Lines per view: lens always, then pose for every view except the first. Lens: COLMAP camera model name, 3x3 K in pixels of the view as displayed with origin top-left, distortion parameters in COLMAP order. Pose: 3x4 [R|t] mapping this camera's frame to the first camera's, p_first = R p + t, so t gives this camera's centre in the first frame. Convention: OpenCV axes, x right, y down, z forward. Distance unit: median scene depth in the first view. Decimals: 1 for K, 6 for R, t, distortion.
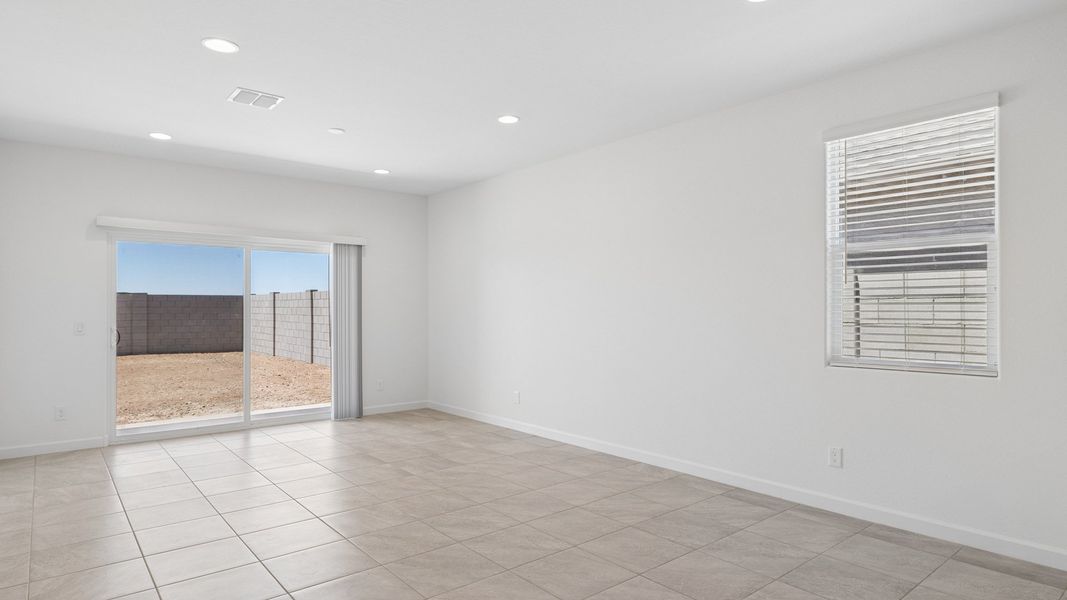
lens RADIAL K [[592.8, 0, 533.5], [0, 592.8, 300.0], [0, 0, 1]] dist [-0.001841, -0.000020]
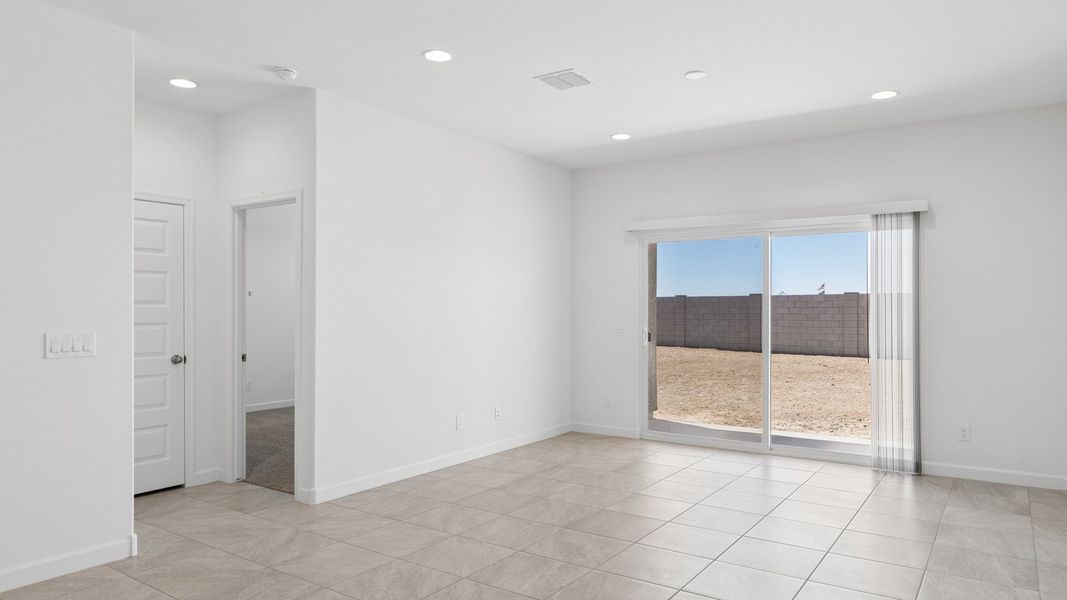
lens RADIAL K [[682.6, 0, 533.5], [0, 682.6, 300.0], [0, 0, 1]] dist [-0.003144, -0.000751]
pose [[0.273035, -0.014199, -0.961899, 0.345759], [0.014669, 0.999836, -0.010595, 0.007232], [0.961892, -0.011218, 0.273199, 0.431939]]
